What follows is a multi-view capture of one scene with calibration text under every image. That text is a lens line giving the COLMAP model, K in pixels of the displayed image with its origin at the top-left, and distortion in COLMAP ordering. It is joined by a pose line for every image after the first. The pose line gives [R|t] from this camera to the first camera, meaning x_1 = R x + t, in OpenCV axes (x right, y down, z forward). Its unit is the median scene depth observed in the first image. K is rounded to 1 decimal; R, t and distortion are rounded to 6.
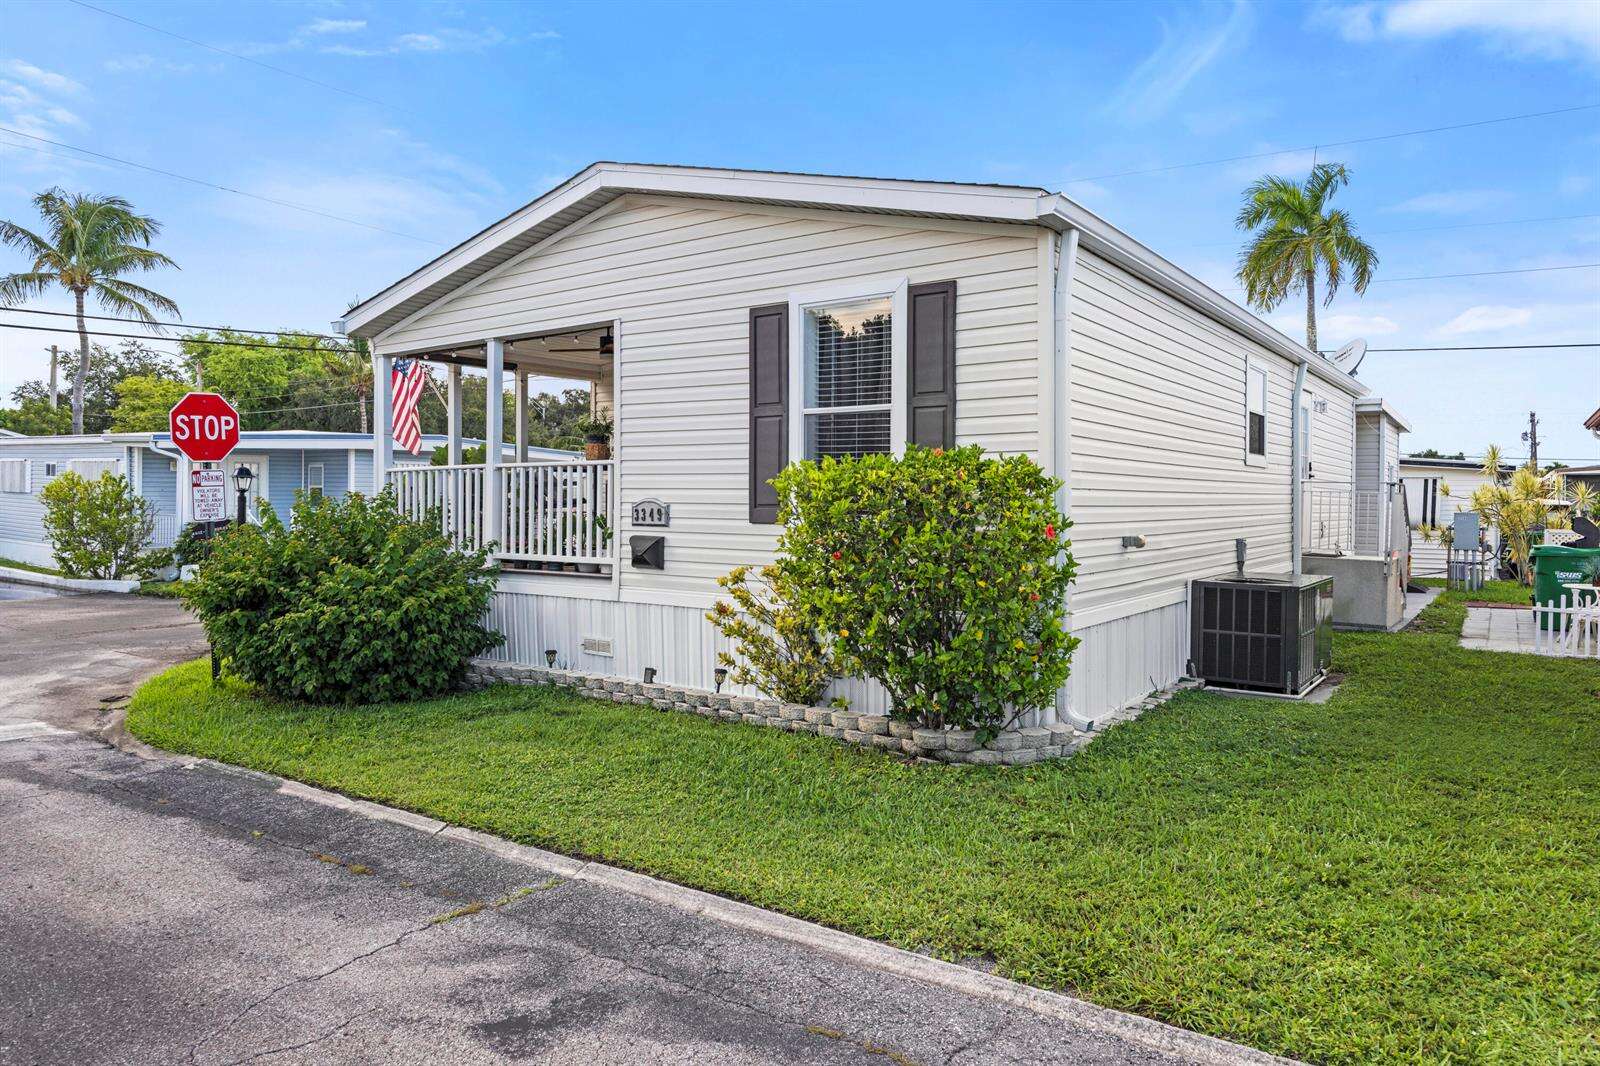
lens RADIAL K [[1079.1, 0, 793.1], [0, 1079.1, 525.2], [0, 0, 1]] dist [0.001751, 0.002190]
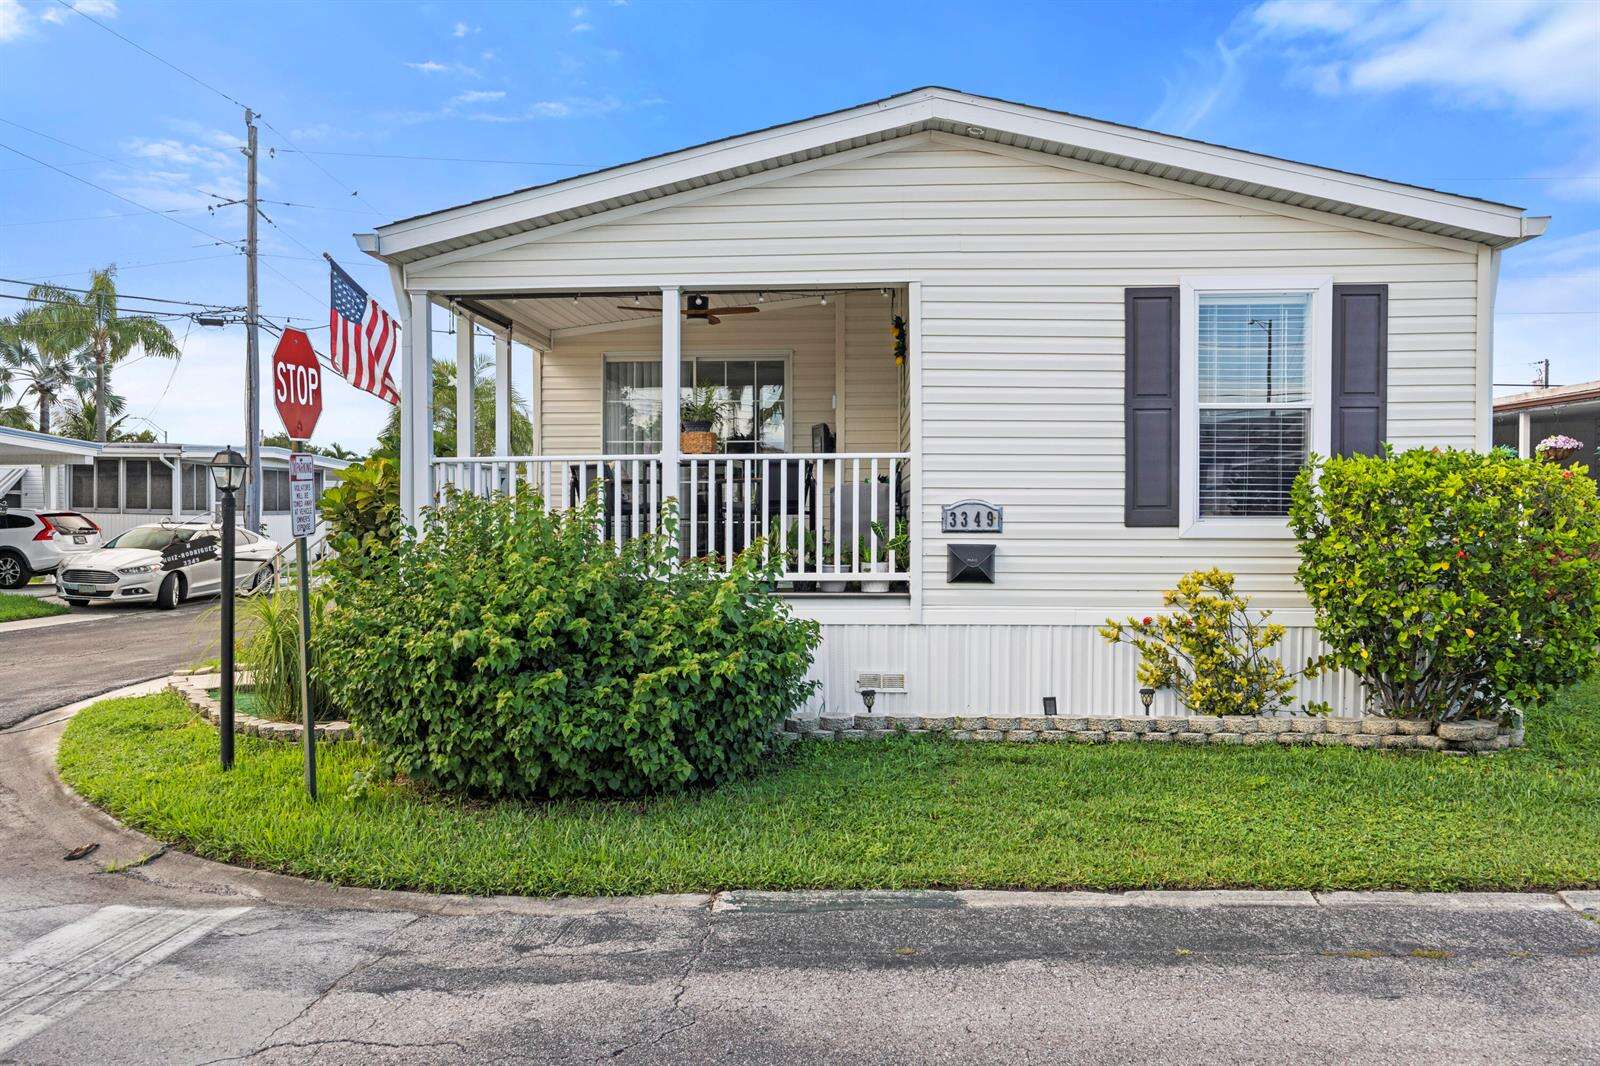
lens RADIAL K [[1160.0, 0, 802.2], [0, 1160.0, 546.3], [0, 0, 1]] dist [0.008448, -0.006611]
pose [[0.826829, -0.021682, 0.562036, -0.825208], [0.016869, 0.999763, 0.013752, -0.003295], [-0.562201, -0.001889, 0.826999, 0.355866]]
